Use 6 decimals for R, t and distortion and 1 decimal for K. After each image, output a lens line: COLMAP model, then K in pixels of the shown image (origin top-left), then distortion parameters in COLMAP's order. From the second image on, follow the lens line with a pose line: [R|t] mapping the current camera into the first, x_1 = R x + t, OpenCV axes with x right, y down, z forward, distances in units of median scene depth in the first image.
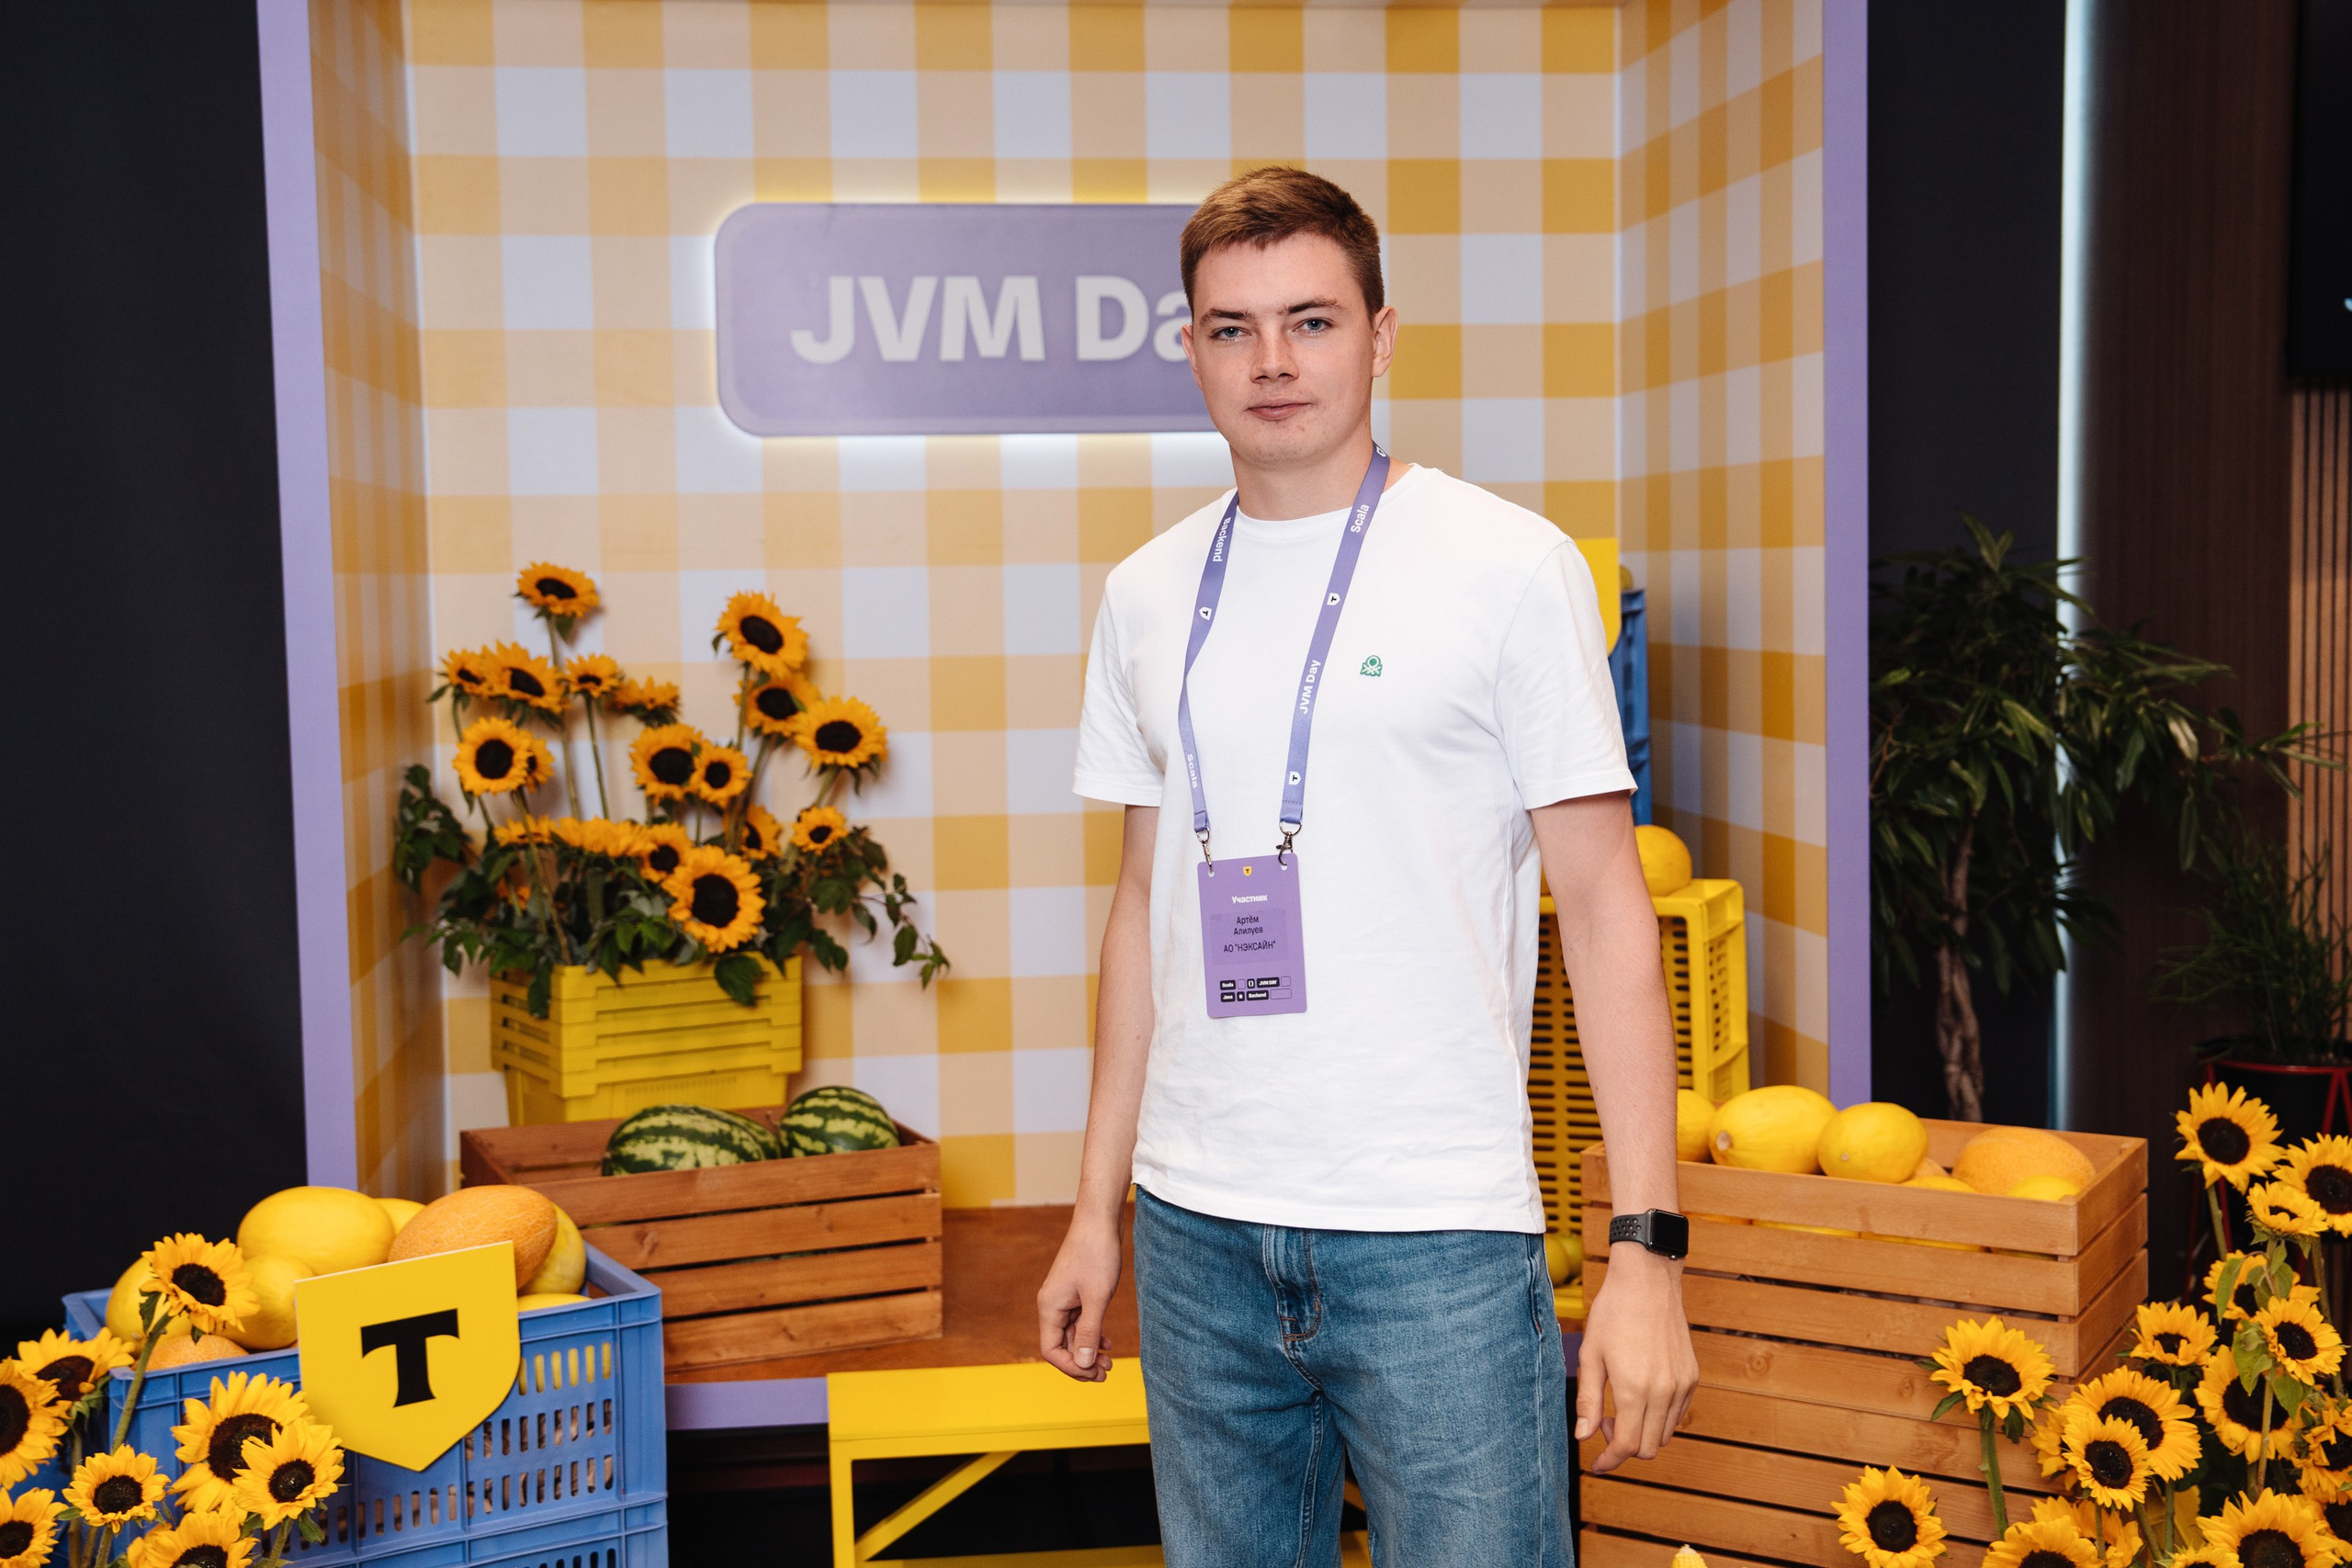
lens RADIAL K [[2740.9, 0, 1145.4], [0, 2740.9, 739.9], [0, 0, 1]] dist [0.007427, 0.142391]
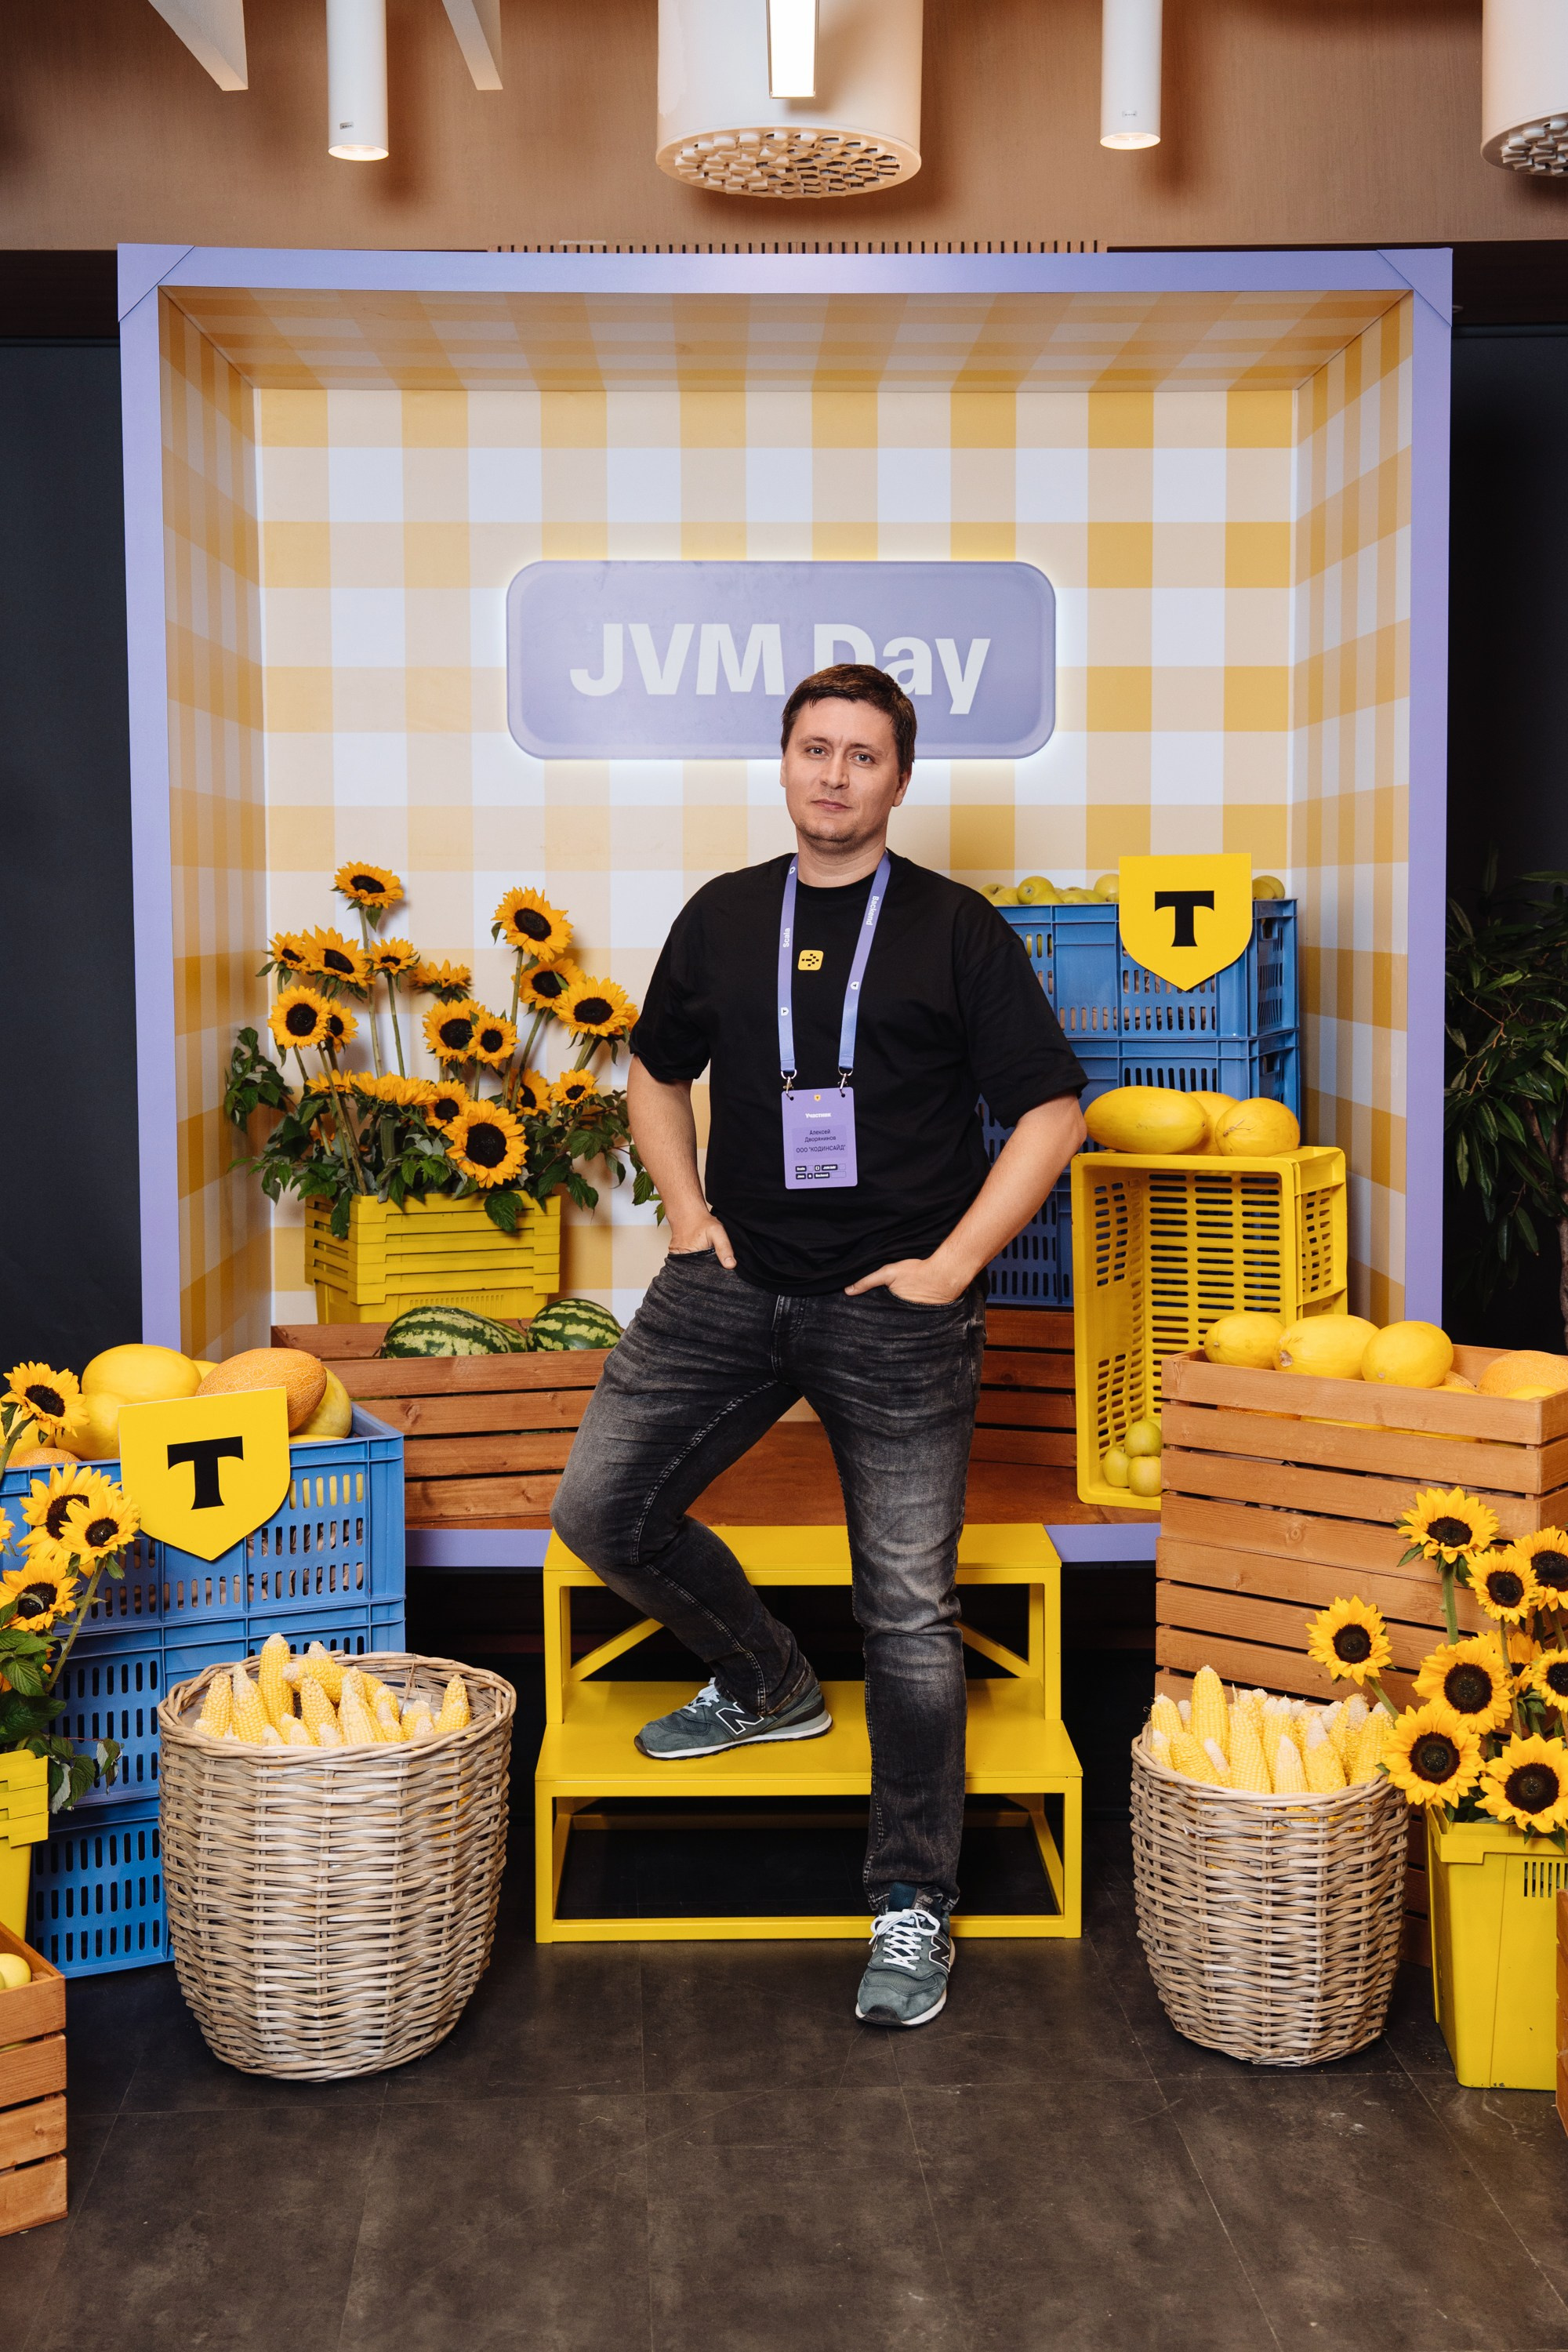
lens RADIAL K [[2818.4, 0, 789.1], [0, 2818.4, 1073.5], [0, 0, 1]] dist [0.008468, 0.126377]
pose [[0.994215, 0.022474, -0.105026, 0.108848], [-0.022249, 0.999747, 0.003315, 0.021269], [0.105074, -0.000960, 0.994464, -0.223537]]
